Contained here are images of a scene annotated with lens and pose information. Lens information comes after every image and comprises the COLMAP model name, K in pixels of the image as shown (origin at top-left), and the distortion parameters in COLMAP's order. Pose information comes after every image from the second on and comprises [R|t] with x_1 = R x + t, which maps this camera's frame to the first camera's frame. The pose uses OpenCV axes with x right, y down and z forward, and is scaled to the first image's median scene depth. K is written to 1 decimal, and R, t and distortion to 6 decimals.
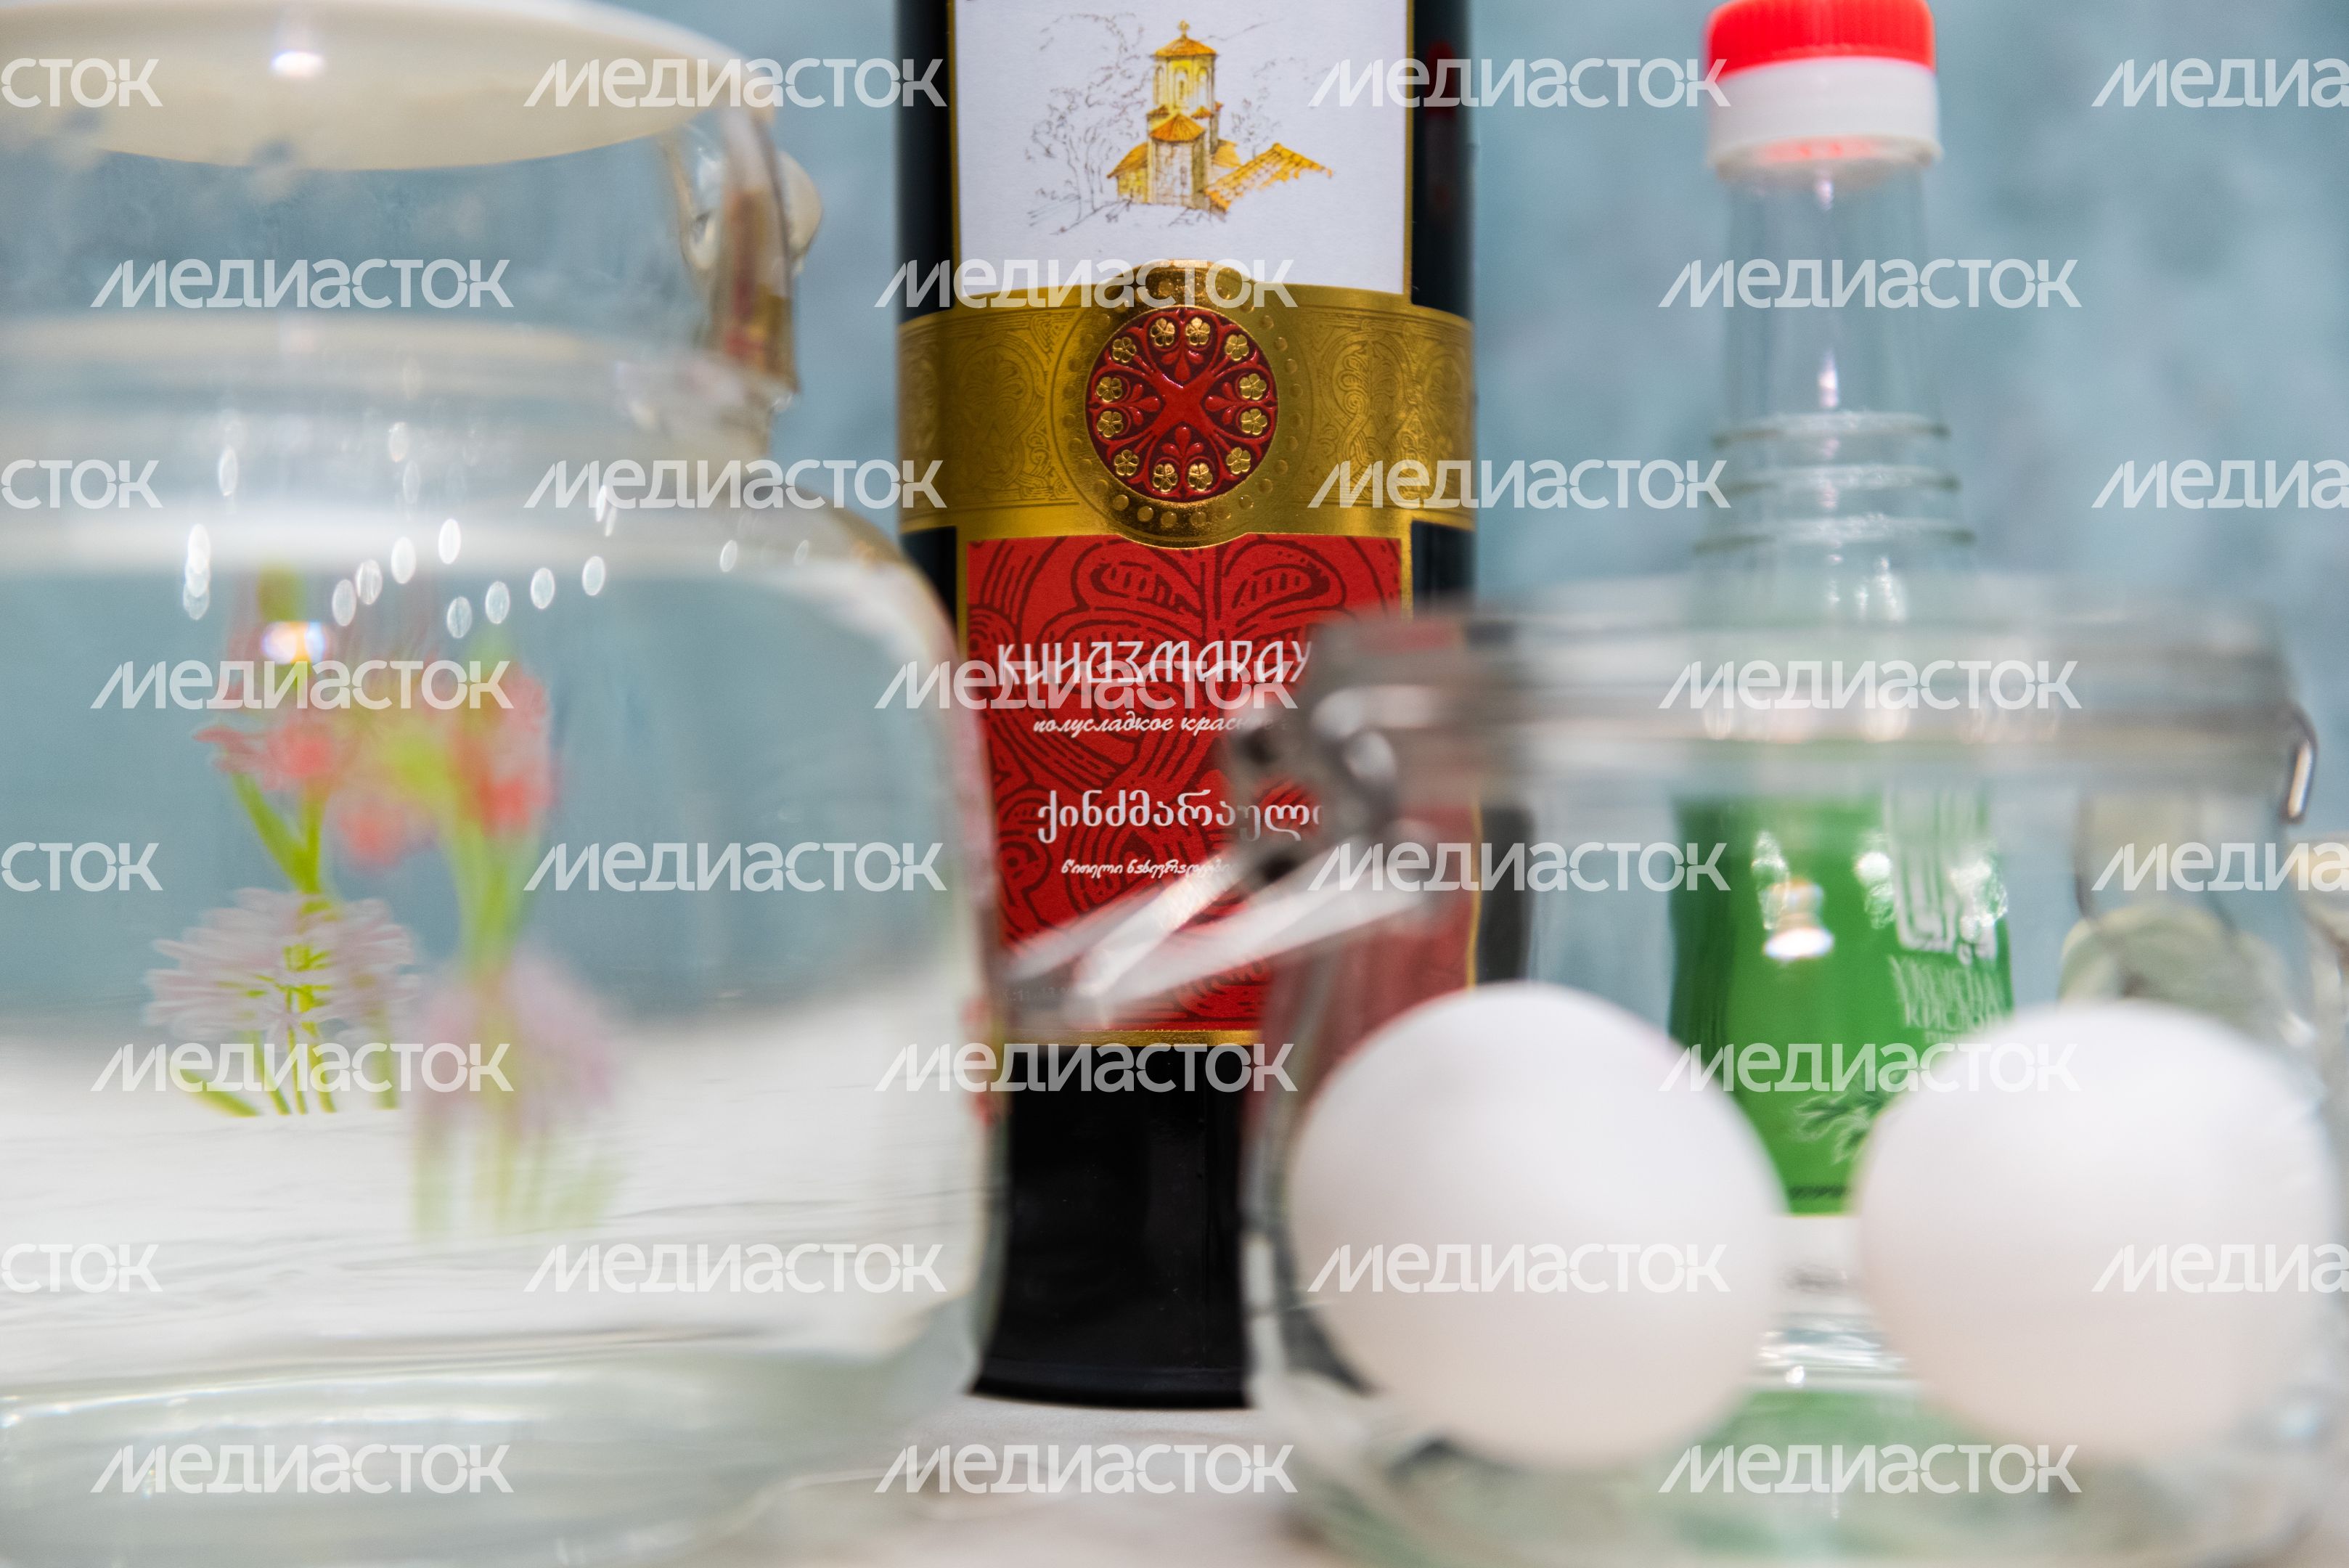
lens RADIAL K [[3417.4, 0, 1174.5], [0, 3417.4, 784.0], [0, 0, 1]] dist [-0.017452, 0.029357]
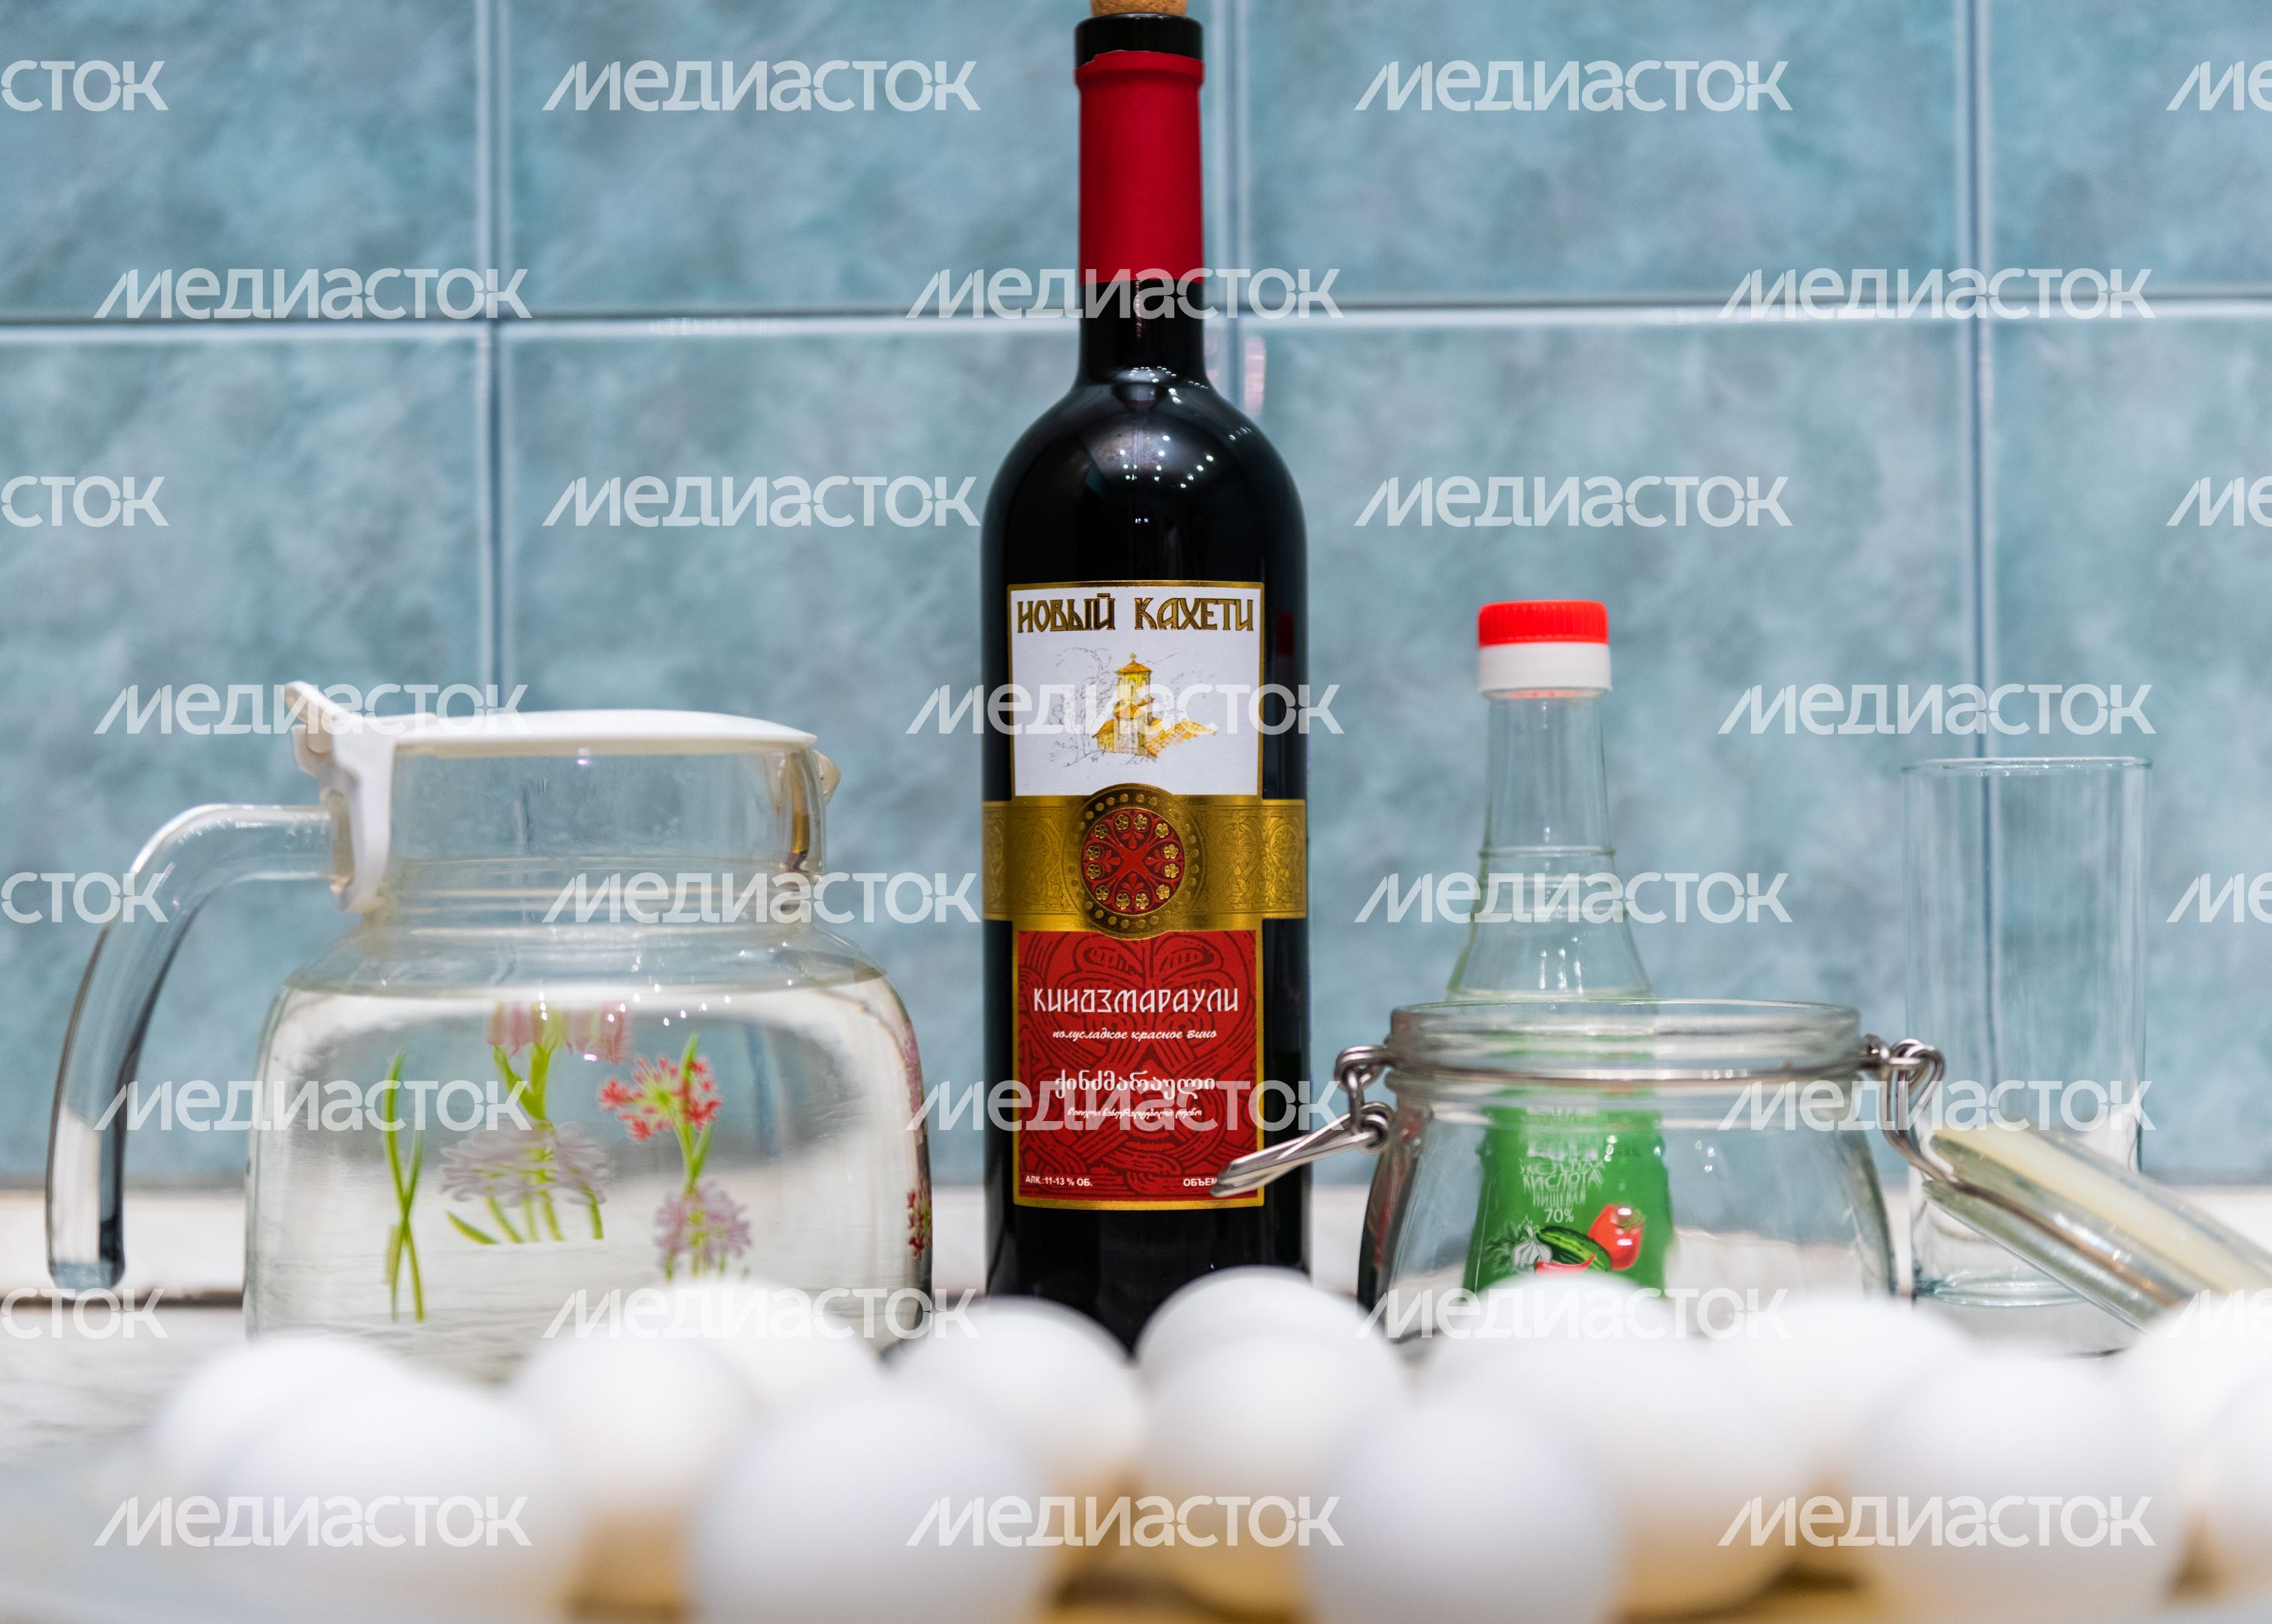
lens RADIAL K [[3507.4, 0, 1136.0], [0, 3507.4, 812.0], [0, 0, 1]] dist [0.042659, -0.023584]
pose [[0.999750, -0.000298, -0.022353, 0.046354], [0.000269, 0.999999, -0.001281, -0.135176], [0.022353, 0.001274, 0.999749, -0.891685]]
